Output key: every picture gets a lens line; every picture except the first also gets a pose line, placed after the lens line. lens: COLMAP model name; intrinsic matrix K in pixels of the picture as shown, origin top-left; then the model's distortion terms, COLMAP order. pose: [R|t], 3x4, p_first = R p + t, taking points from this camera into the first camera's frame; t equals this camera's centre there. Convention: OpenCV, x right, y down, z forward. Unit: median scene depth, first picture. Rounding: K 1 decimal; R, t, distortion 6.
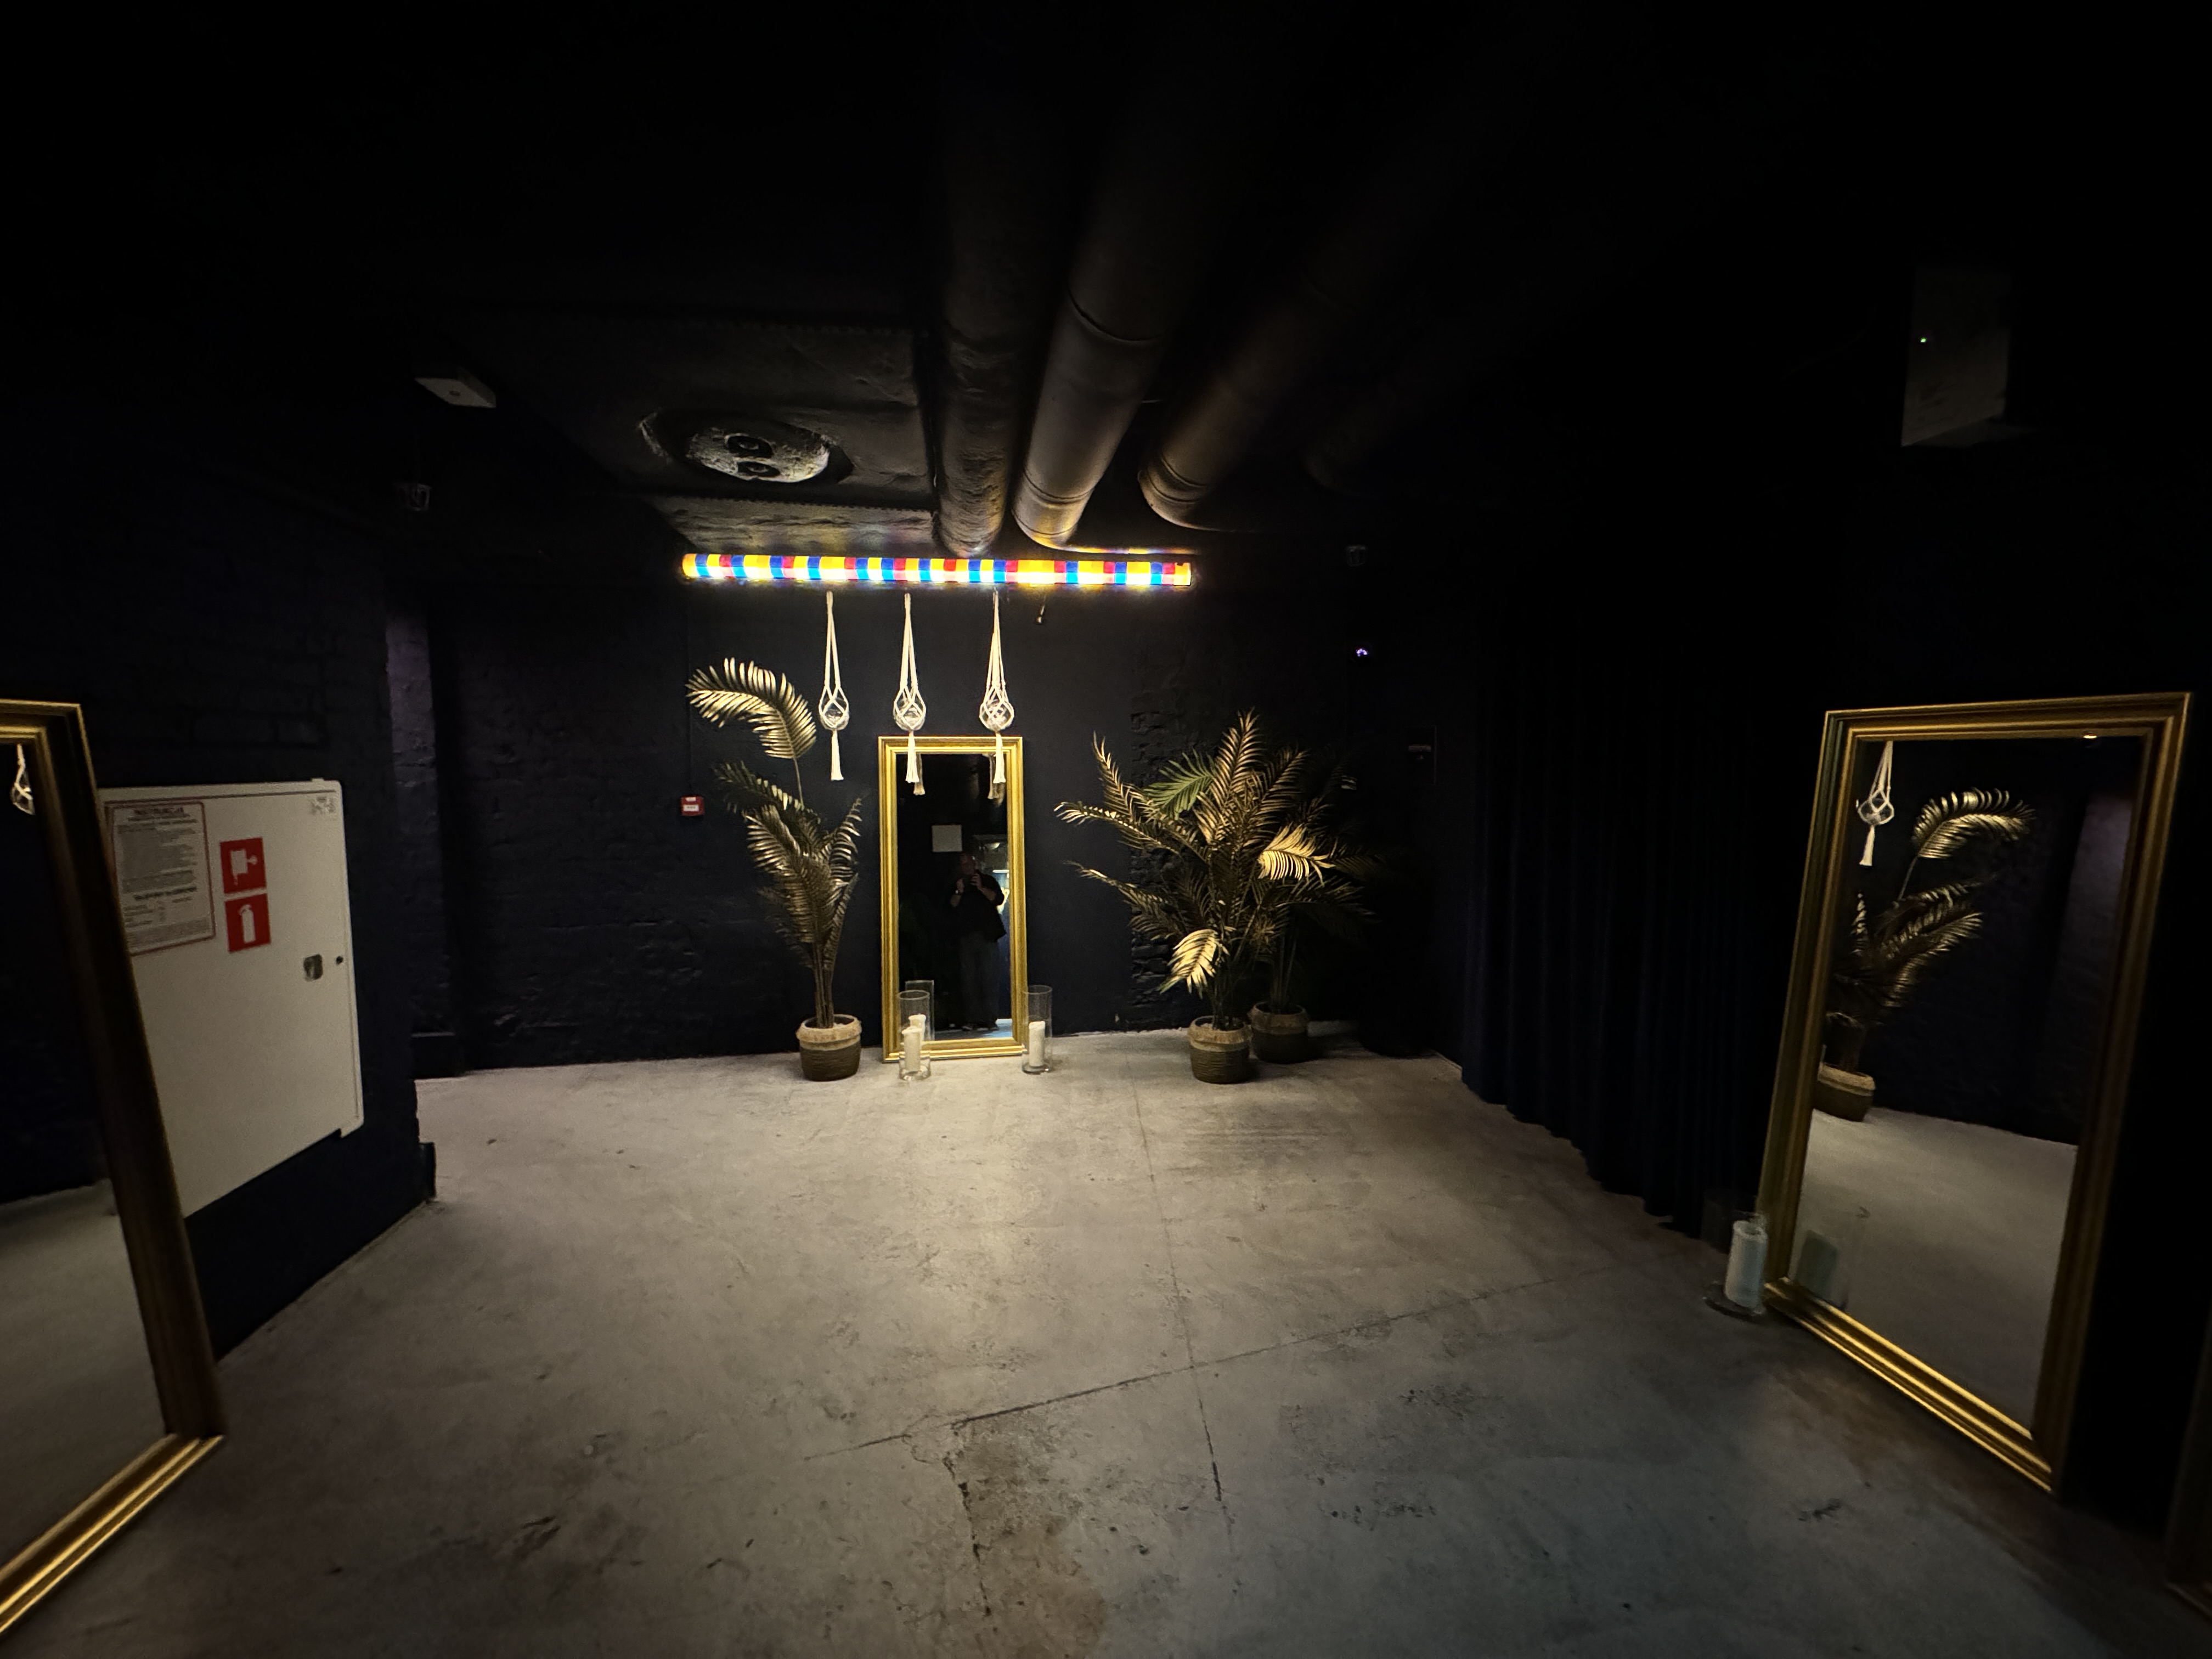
lens RADIAL K [[880.5, 0, 1105.5], [0, 880.5, 837.9], [0, 0, 1]] dist [-0.000985, 0.000956]
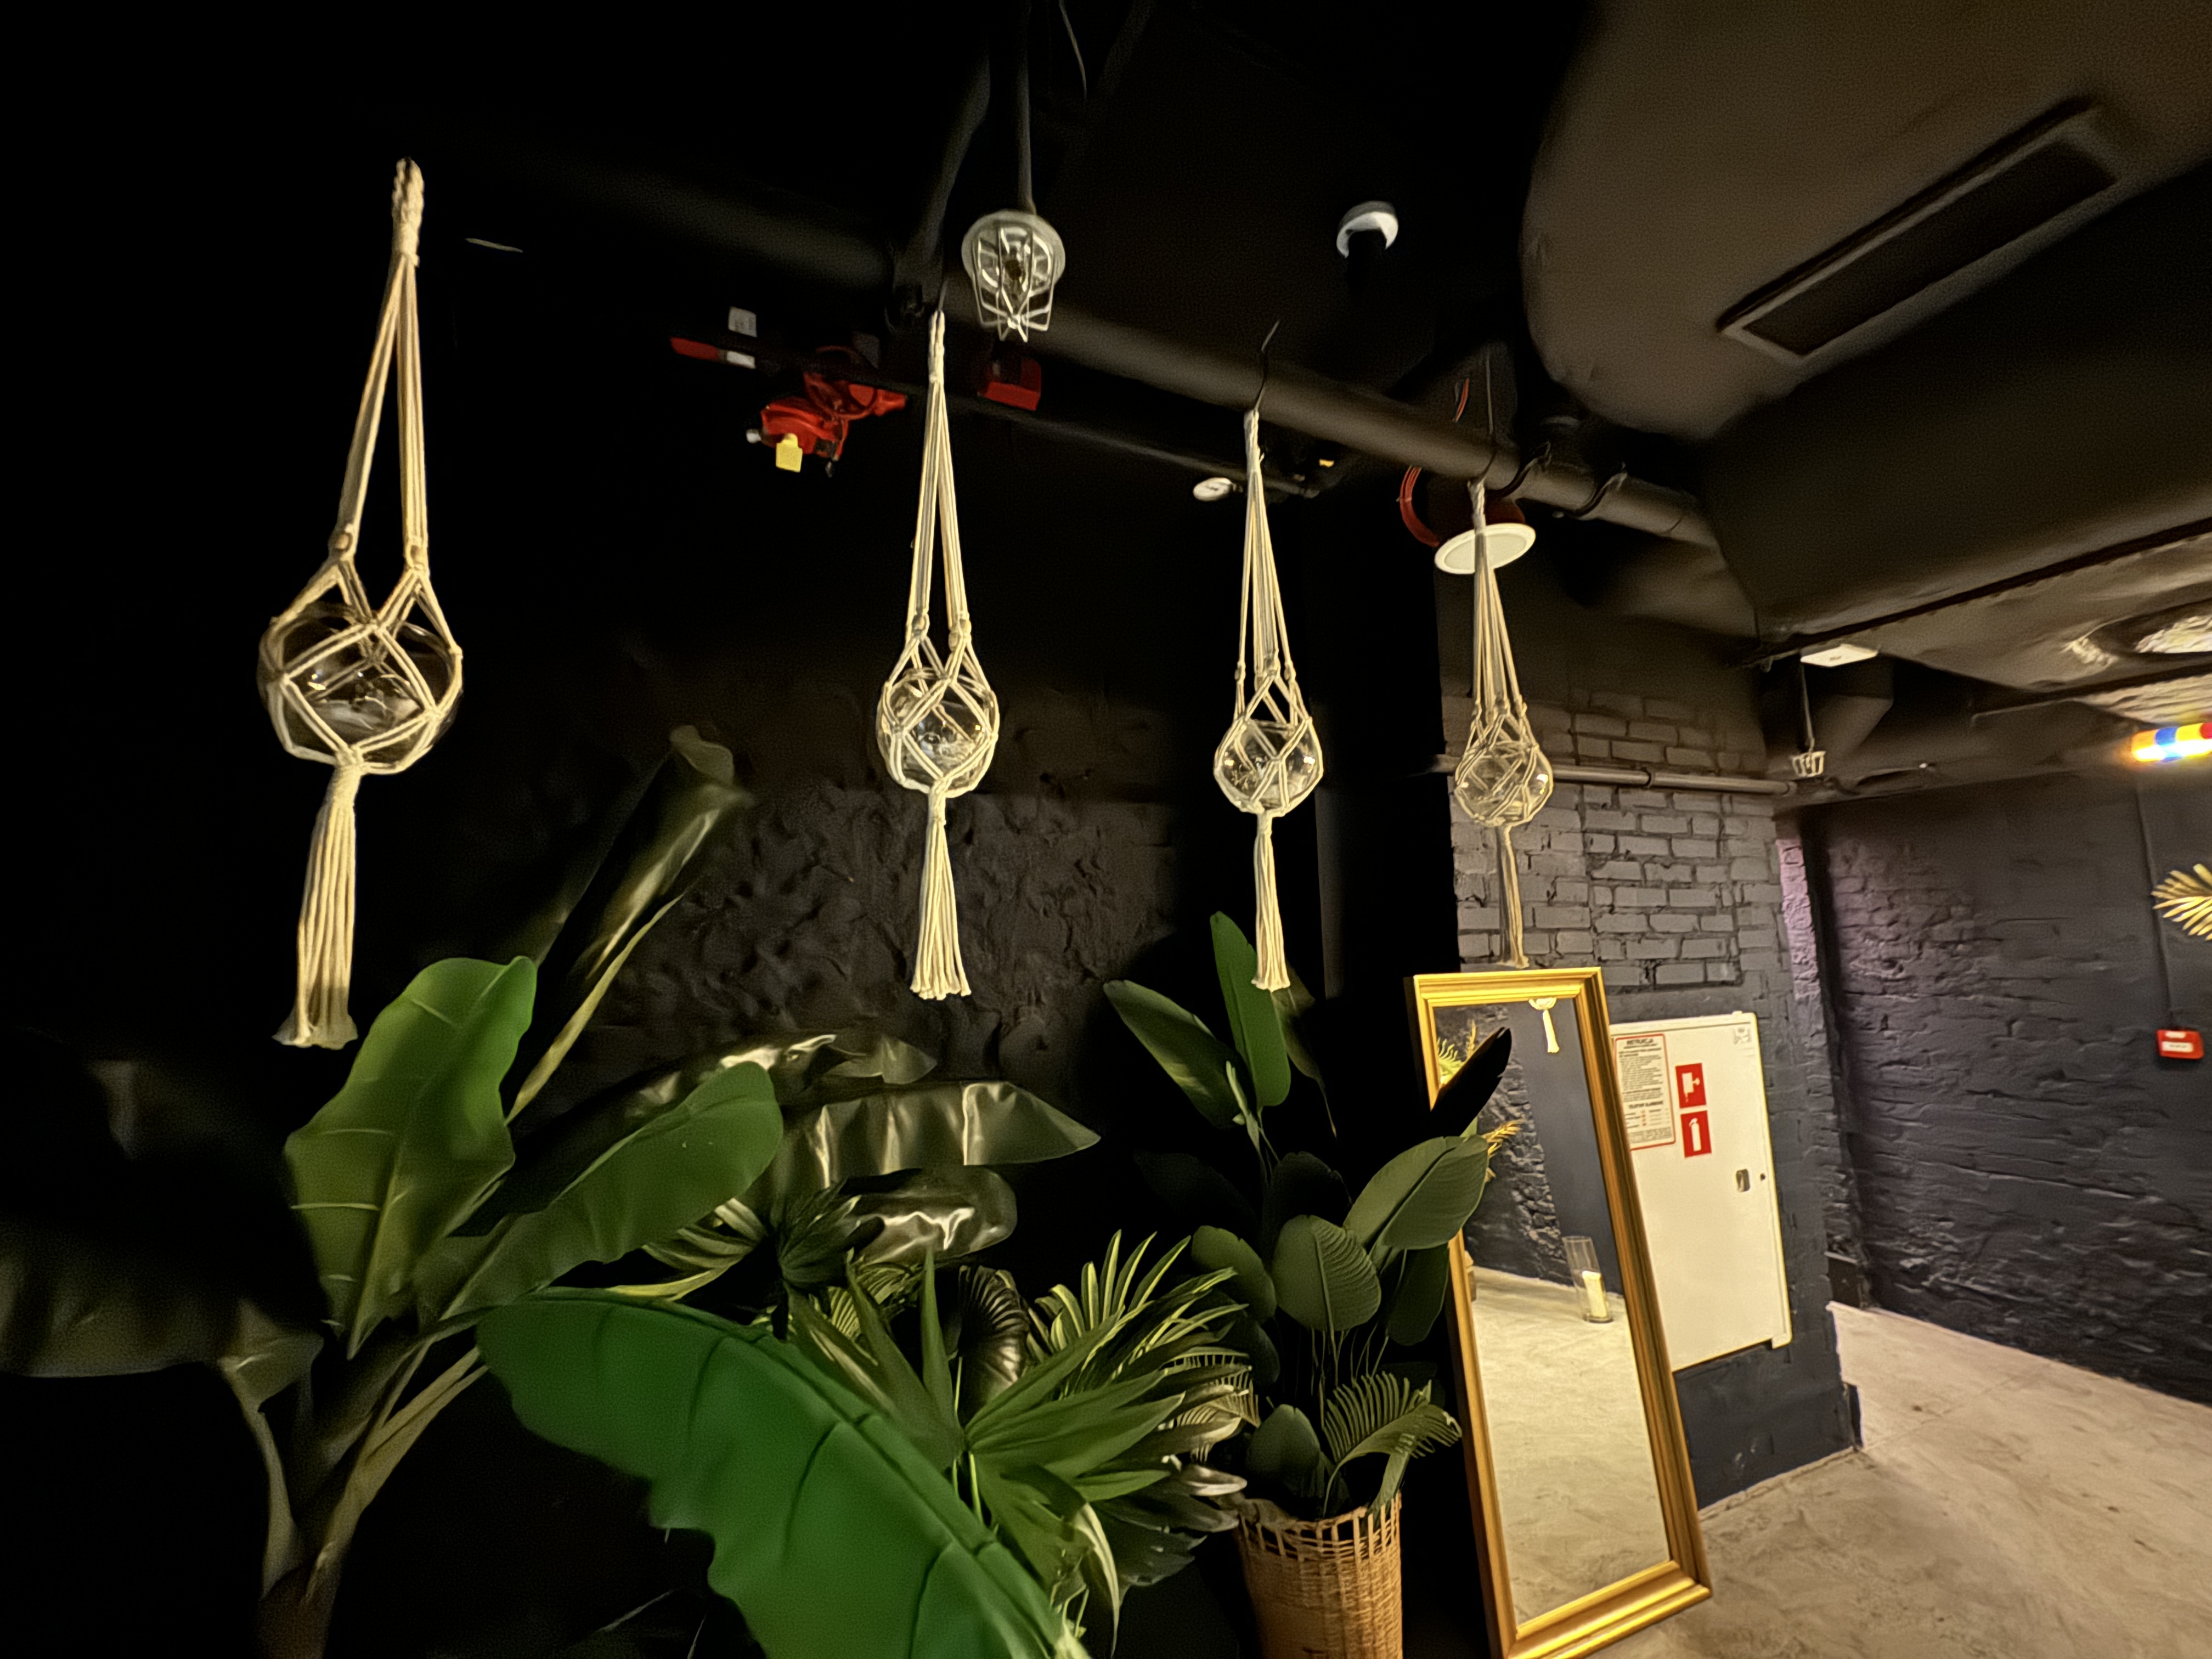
lens RADIAL K [[880.5, 0, 1103.4], [0, 880.5, 826.0], [0, 0, 1]] dist [-0.000985, 0.000956]
pose [[0.272399, -0.126429, -0.953842, 0.028830], [-0.061032, 0.987063, -0.148262, -0.080292], [0.960247, 0.098601, 0.261159, -0.137947]]
